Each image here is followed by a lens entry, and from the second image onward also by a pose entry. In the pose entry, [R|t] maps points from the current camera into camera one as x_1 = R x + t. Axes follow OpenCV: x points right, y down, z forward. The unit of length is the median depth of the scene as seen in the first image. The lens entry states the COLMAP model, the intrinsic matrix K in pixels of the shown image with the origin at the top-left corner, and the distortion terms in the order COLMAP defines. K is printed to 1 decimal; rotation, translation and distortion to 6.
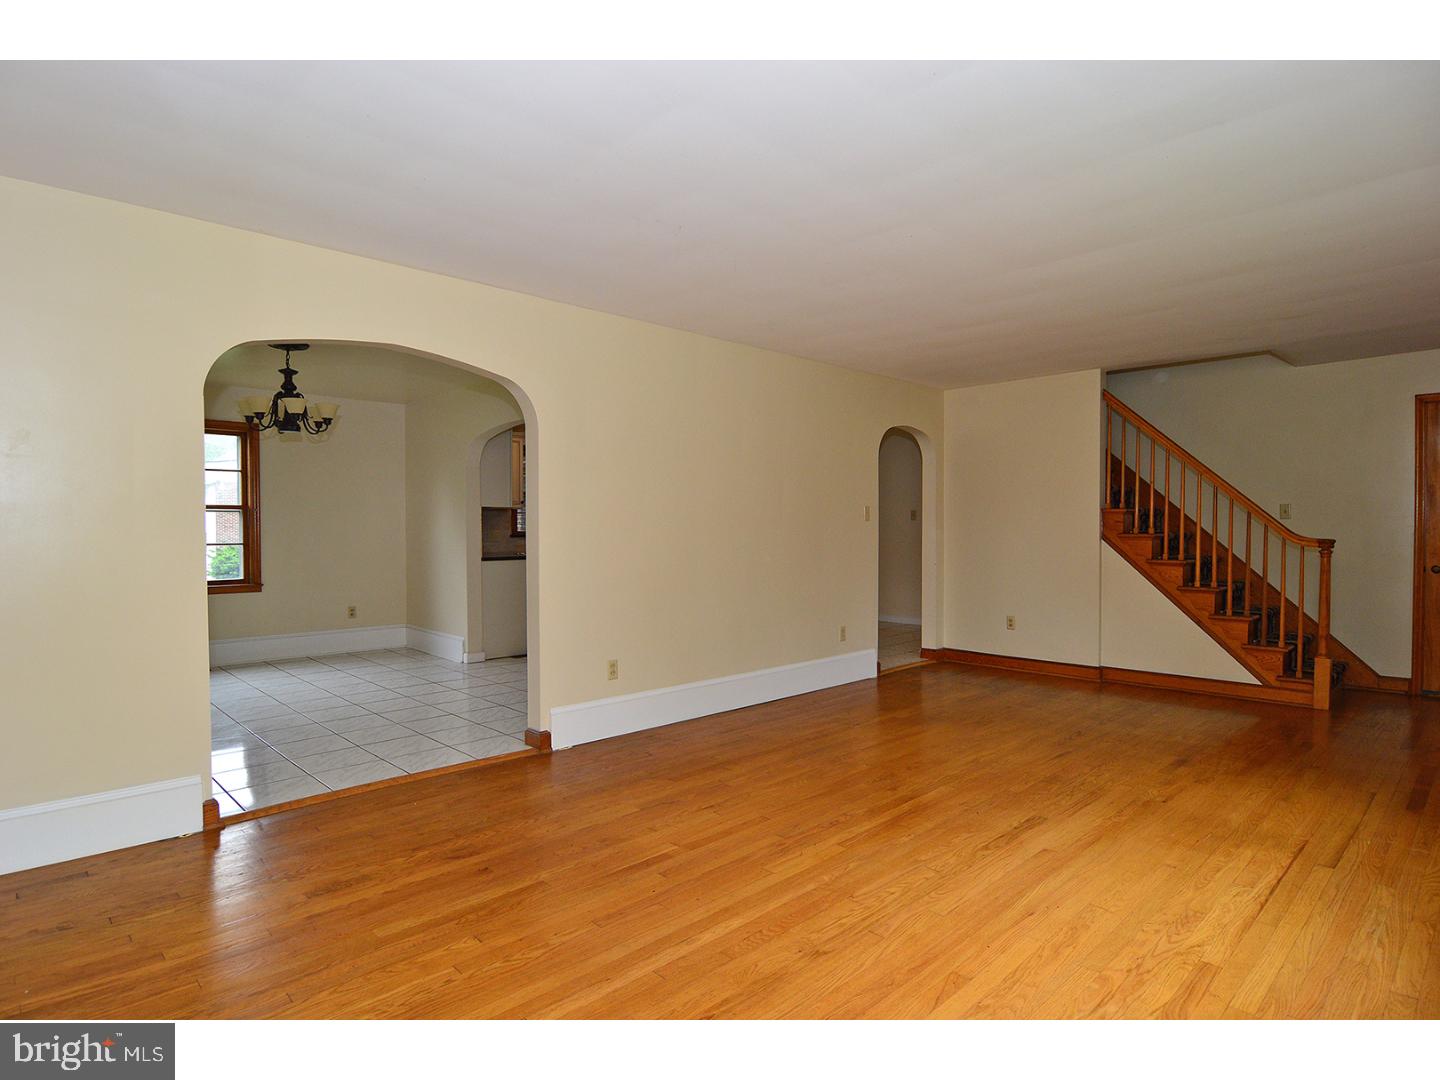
lens RADIAL K [[789.5, 0, 717.1], [0, 789.5, 537.6], [0, 0, 1]] dist [0.004007, -0.002711]
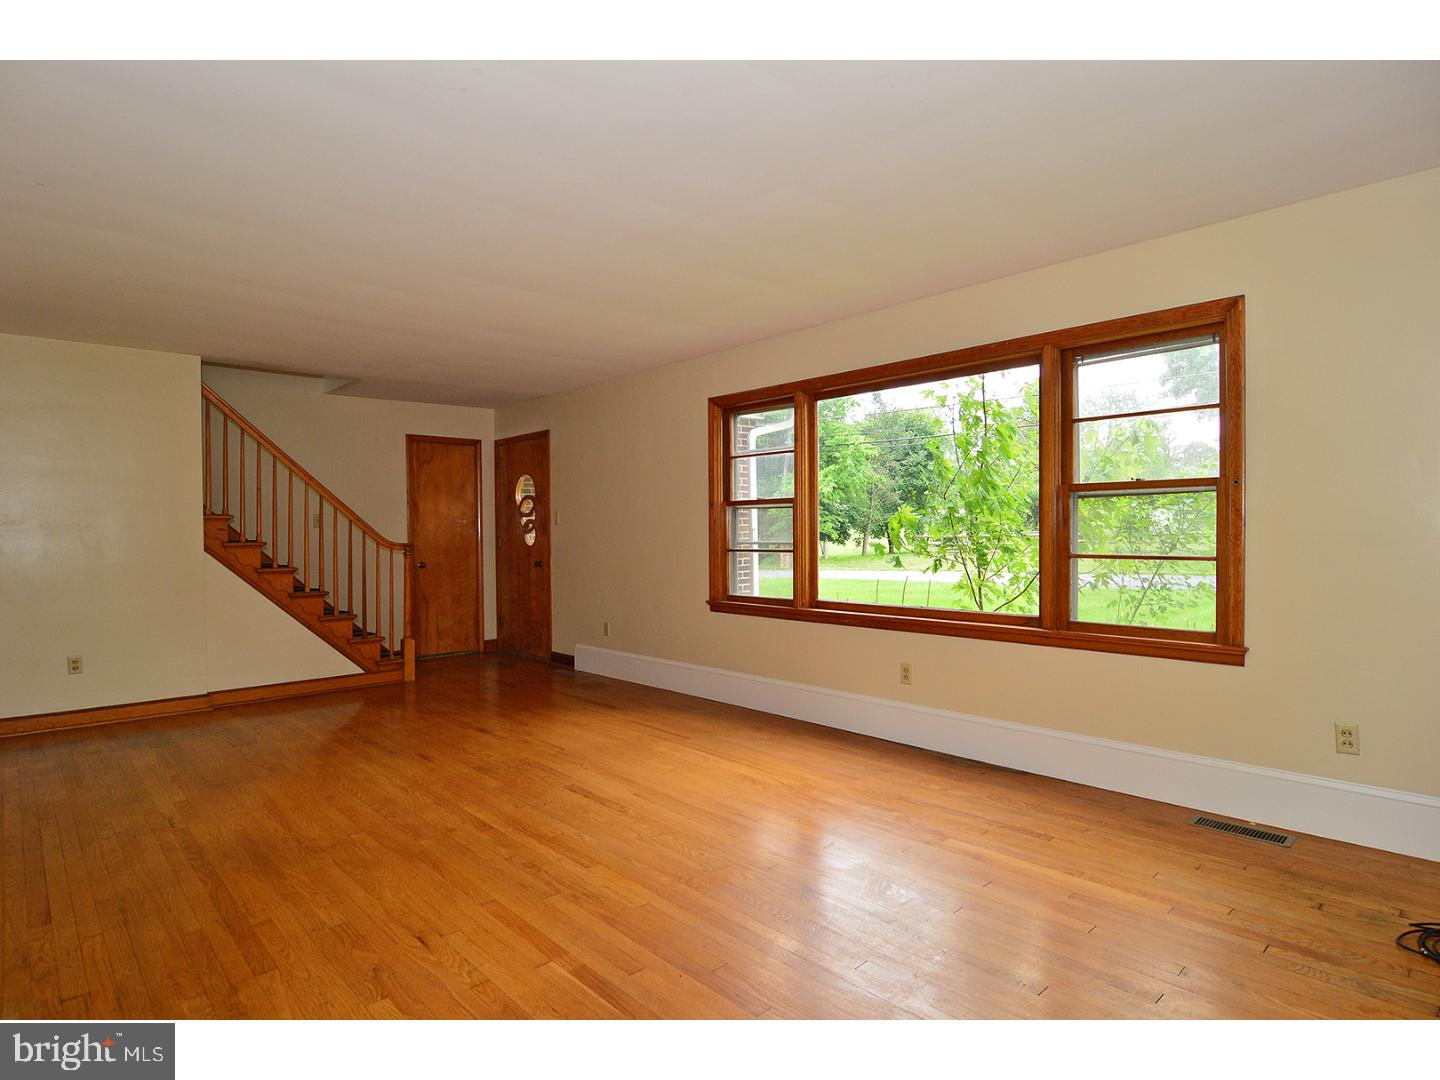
lens RADIAL K [[789.5, 0, 717.4], [0, 789.5, 537.5], [0, 0, 1]] dist [0.004007, -0.002711]
pose [[0.026493, -0.005558, 0.999634, -0.607794], [0.025105, 0.999673, 0.004893, -0.001126], [-0.999334, 0.024966, 0.026624, 0.640380]]
